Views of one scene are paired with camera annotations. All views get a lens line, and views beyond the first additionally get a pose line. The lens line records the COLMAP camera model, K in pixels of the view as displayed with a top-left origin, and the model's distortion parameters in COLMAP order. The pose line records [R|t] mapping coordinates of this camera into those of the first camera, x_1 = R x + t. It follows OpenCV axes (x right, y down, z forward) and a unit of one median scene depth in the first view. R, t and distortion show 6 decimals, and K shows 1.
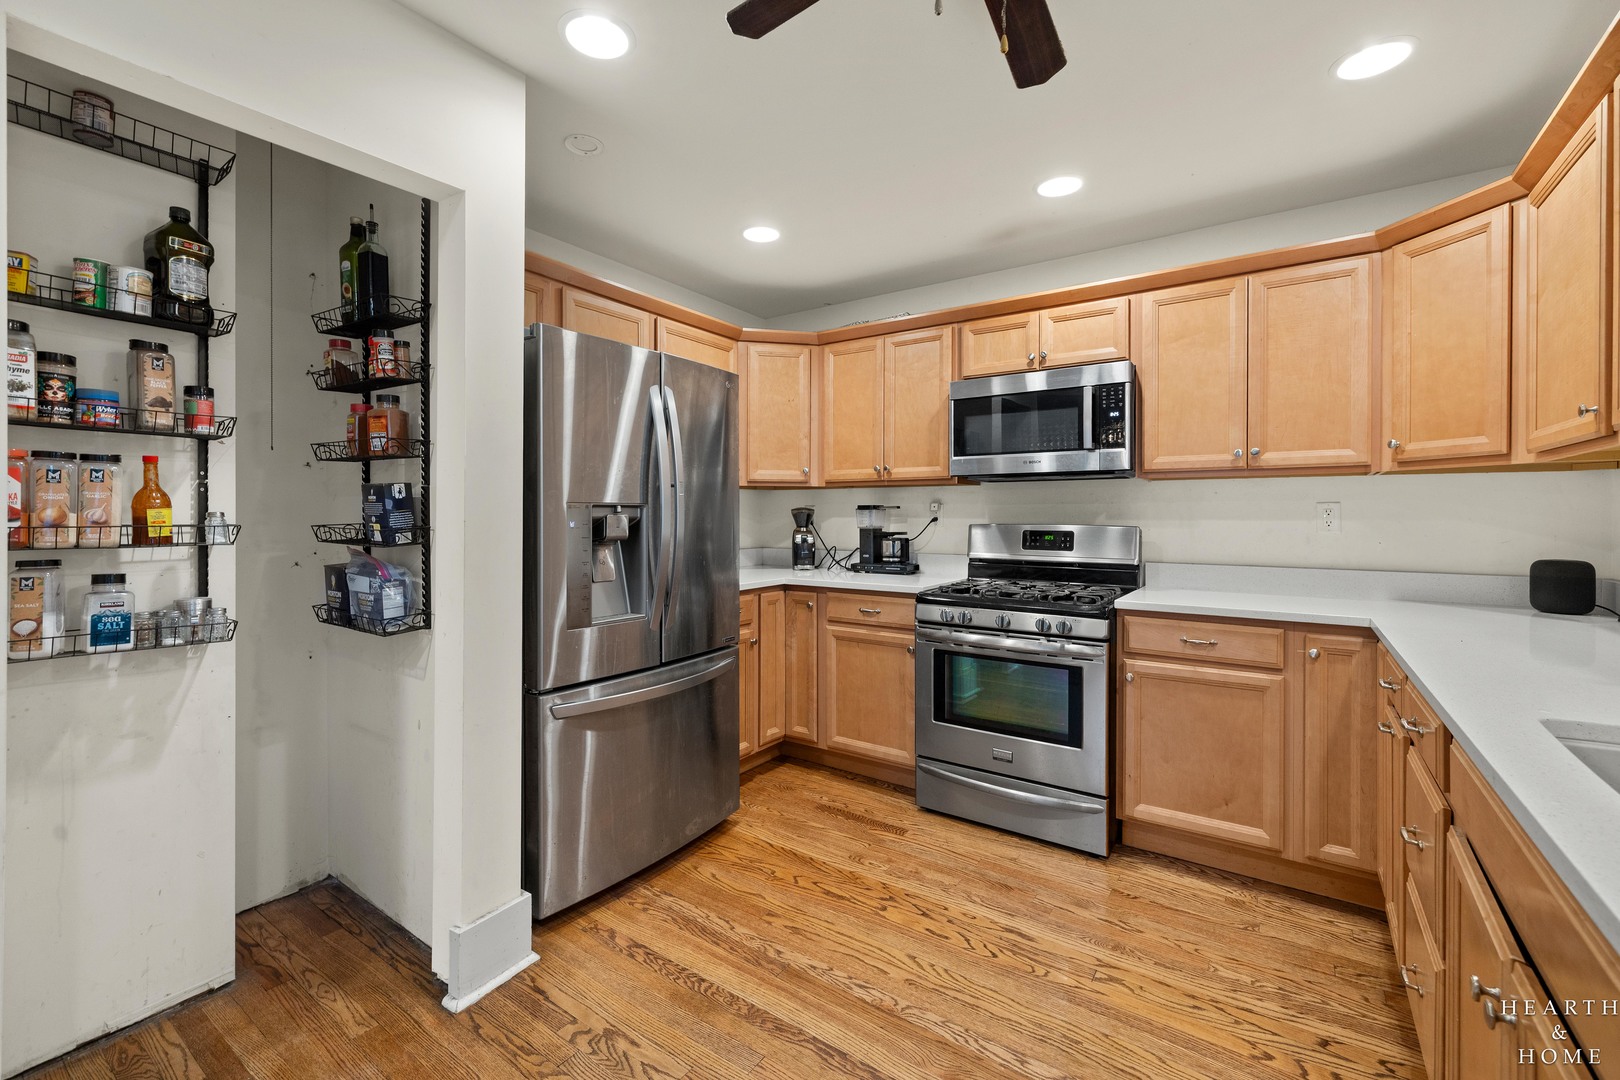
lens RADIAL K [[688.3, 0, 808.0], [0, 688.3, 519.5], [0, 0, 1]] dist [0.002655, 0.000334]
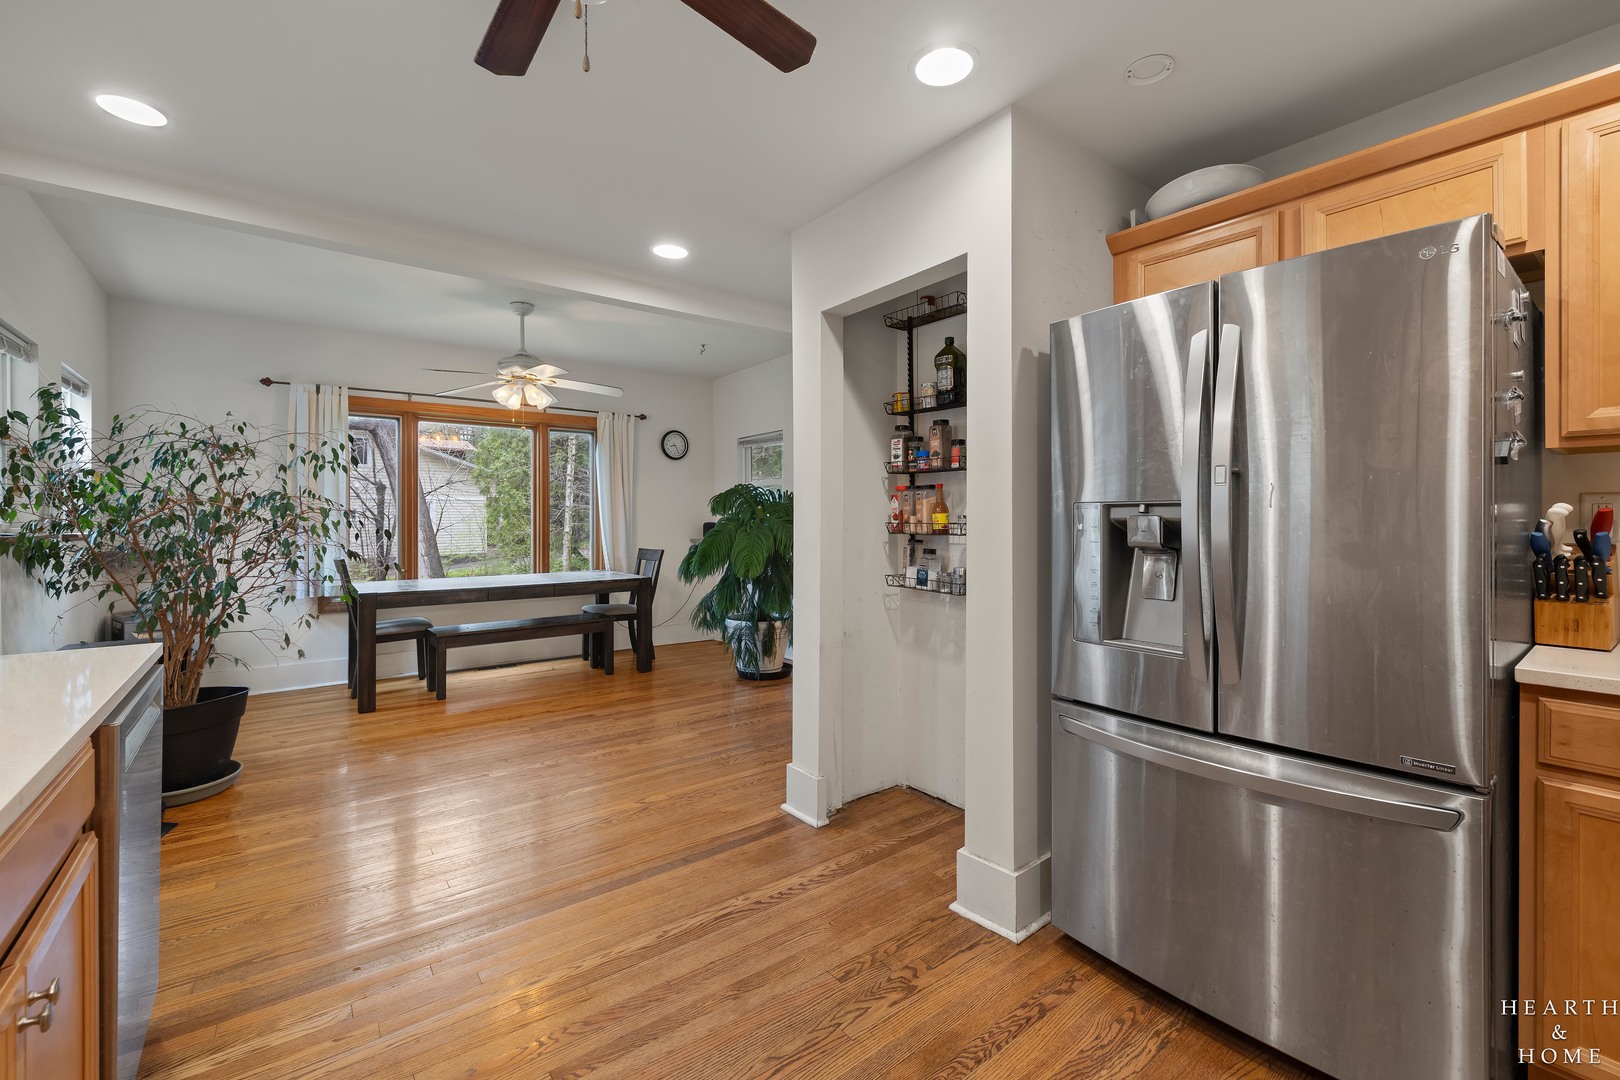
lens RADIAL K [[688.3, 0, 808.0], [0, 688.3, 519.5], [0, 0, 1]] dist [0.002655, 0.000334]
pose [[-0.310504, 0.001680, -0.950571, 0.542020], [-0.002357, 0.999994, 0.002537, -0.002459], [0.950569, 0.003029, -0.310498, 0.798309]]
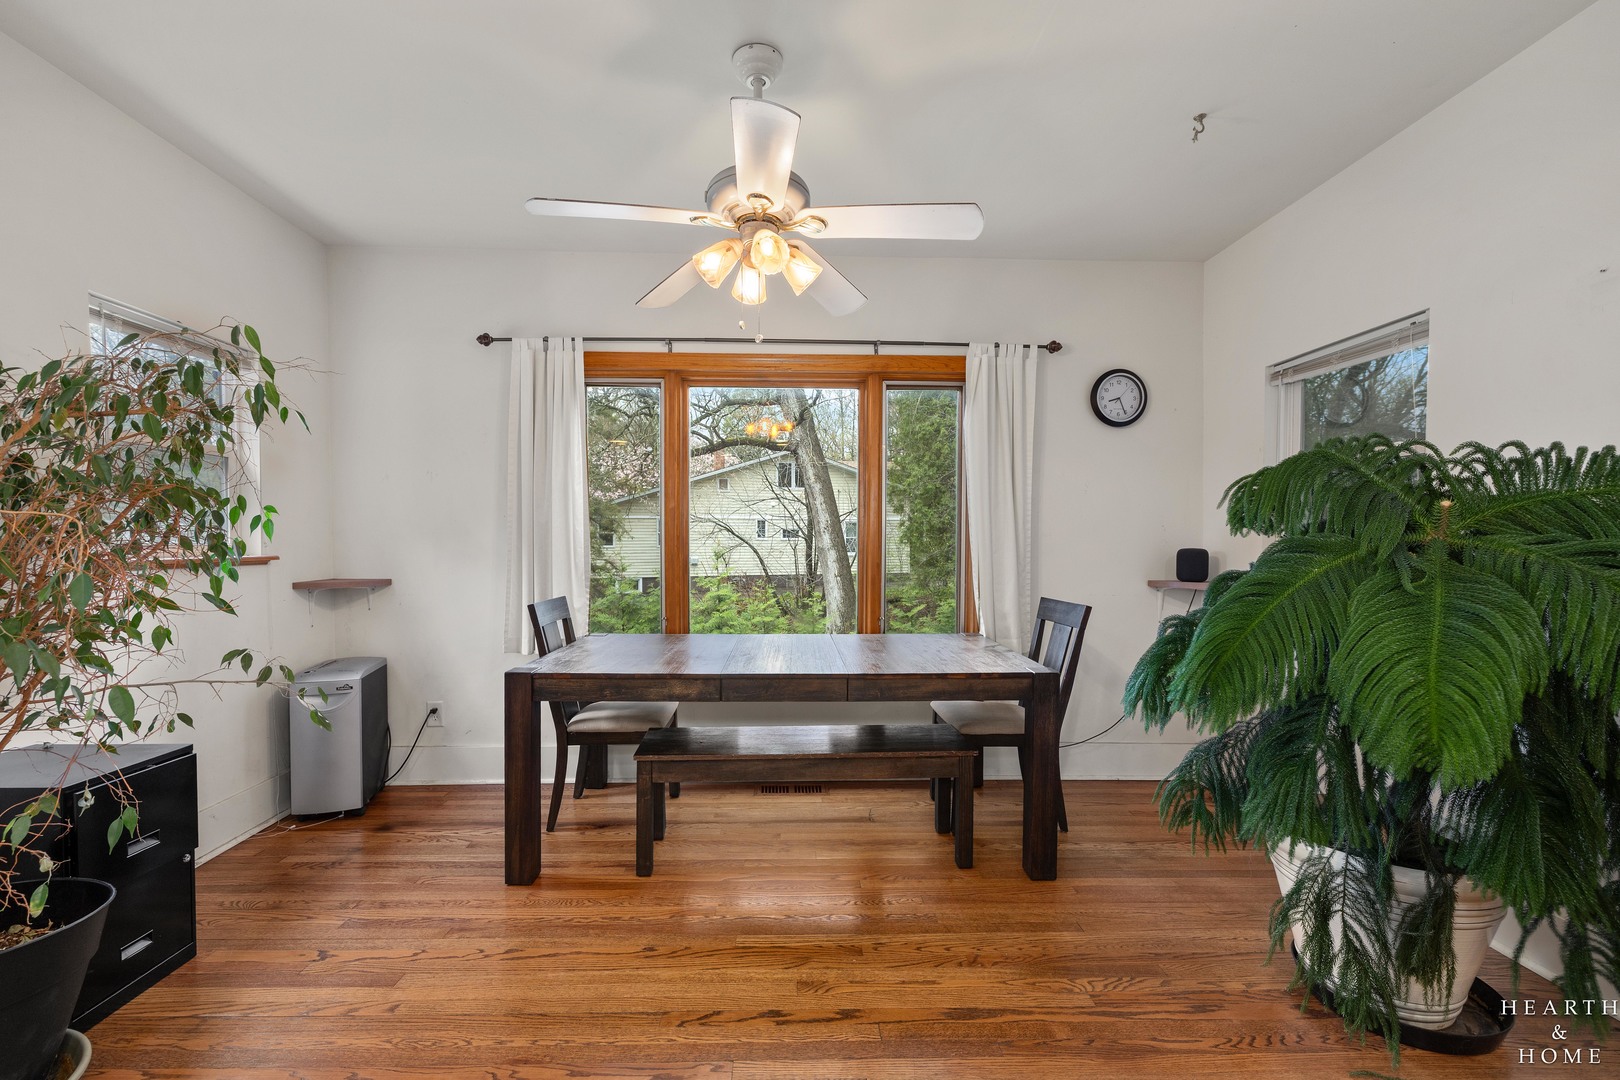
lens RADIAL K [[690.5, 0, 806.1], [0, 690.5, 554.3], [0, 0, 1]] dist [-0.011404, 0.000002]
pose [[-0.799087, 0.010178, -0.601129, -0.546172], [-0.006790, 0.999640, 0.025952, -0.003151], [0.601177, 0.024819, -0.798731, 0.186564]]
